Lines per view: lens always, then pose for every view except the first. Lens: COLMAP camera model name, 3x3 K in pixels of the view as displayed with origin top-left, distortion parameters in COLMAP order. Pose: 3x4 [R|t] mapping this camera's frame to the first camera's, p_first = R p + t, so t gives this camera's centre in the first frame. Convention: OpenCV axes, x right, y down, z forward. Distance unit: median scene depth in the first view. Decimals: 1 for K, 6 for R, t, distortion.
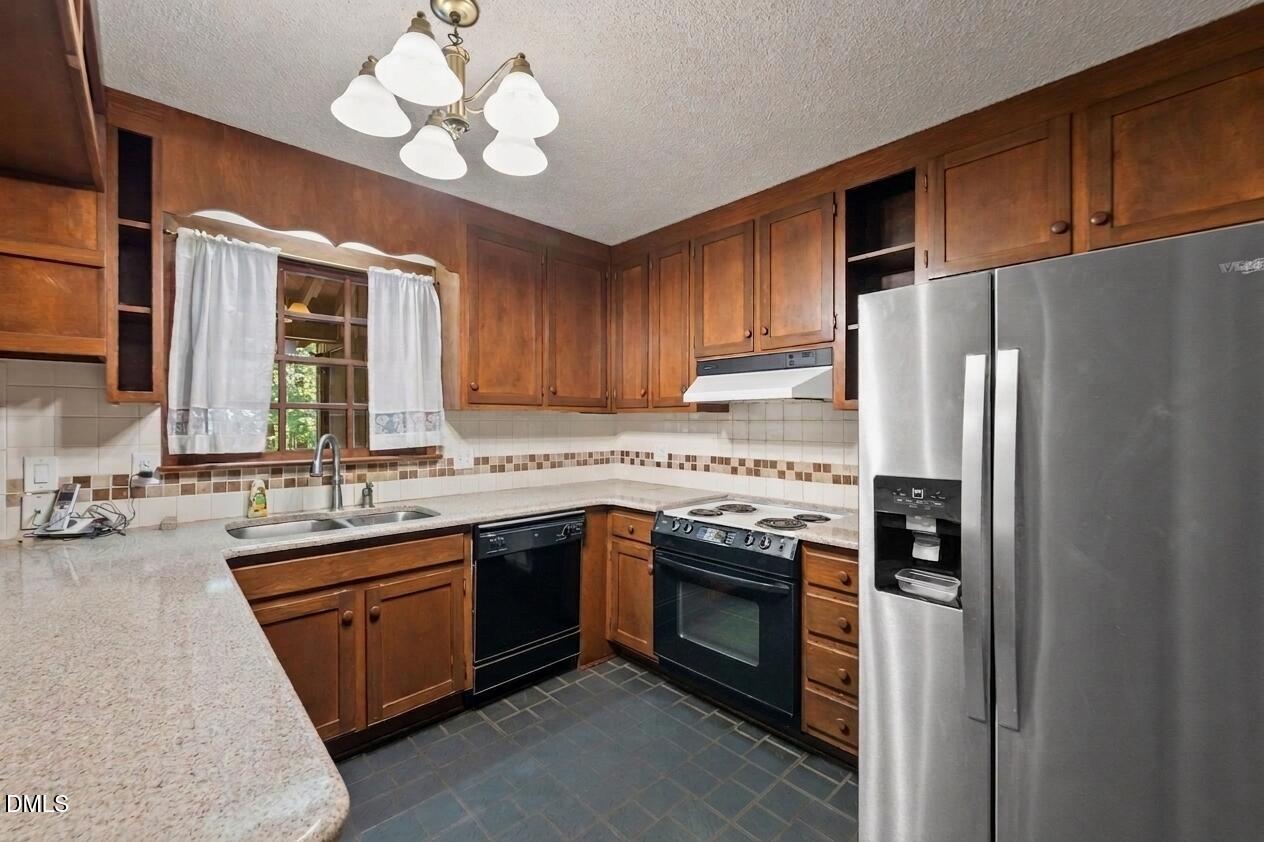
lens RADIAL K [[518.6, 0, 632.5], [0, 518.6, 422.4], [0, 0, 1]] dist [-0.002275, -0.000178]
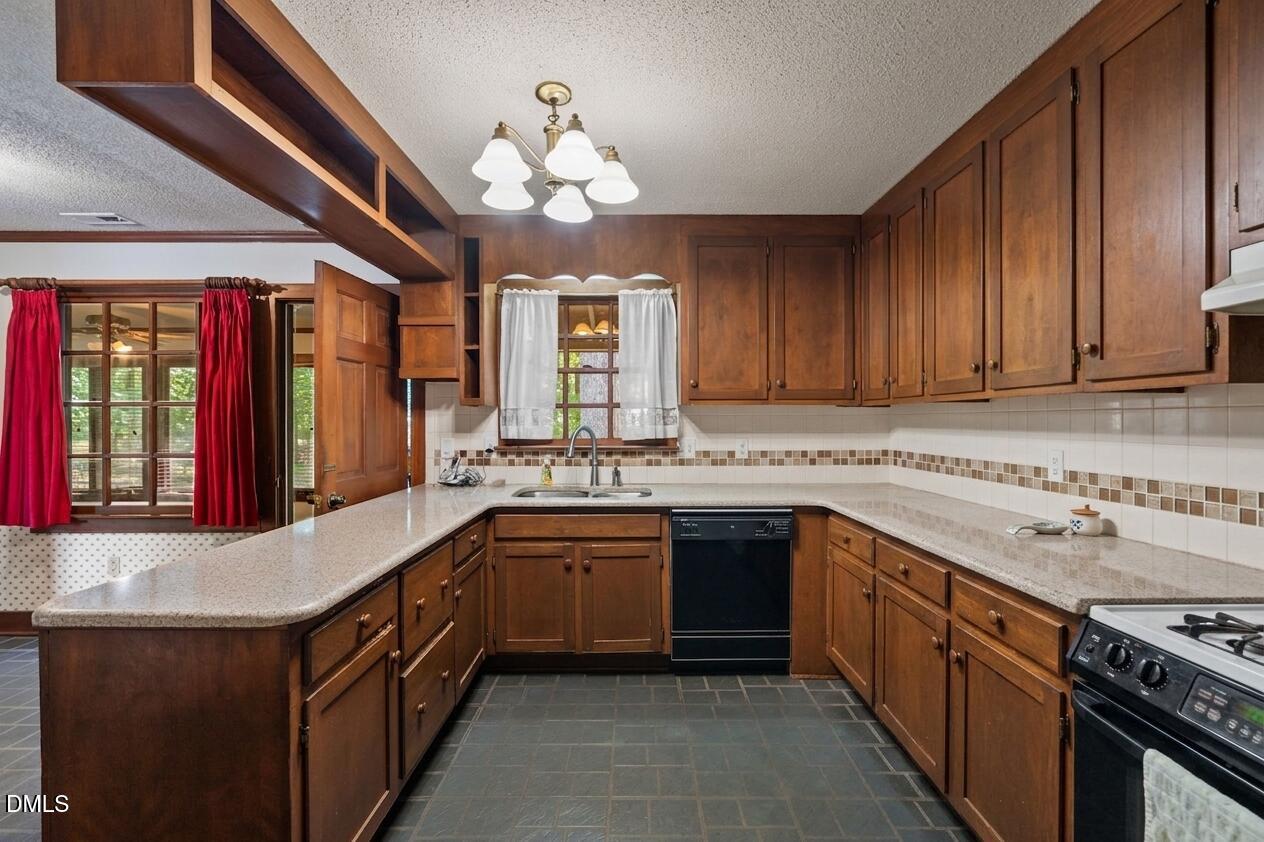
lens RADIAL K [[549.0, 0, 630.9], [0, 549.0, 423.8], [0, 0, 1]] dist [-0.001977, -0.000107]
pose [[0.716117, 0.003821, -0.697970, 0.431839], [0.002419, 0.999965, 0.007957, 0.004670], [0.697976, -0.007386, 0.716083, 0.087390]]
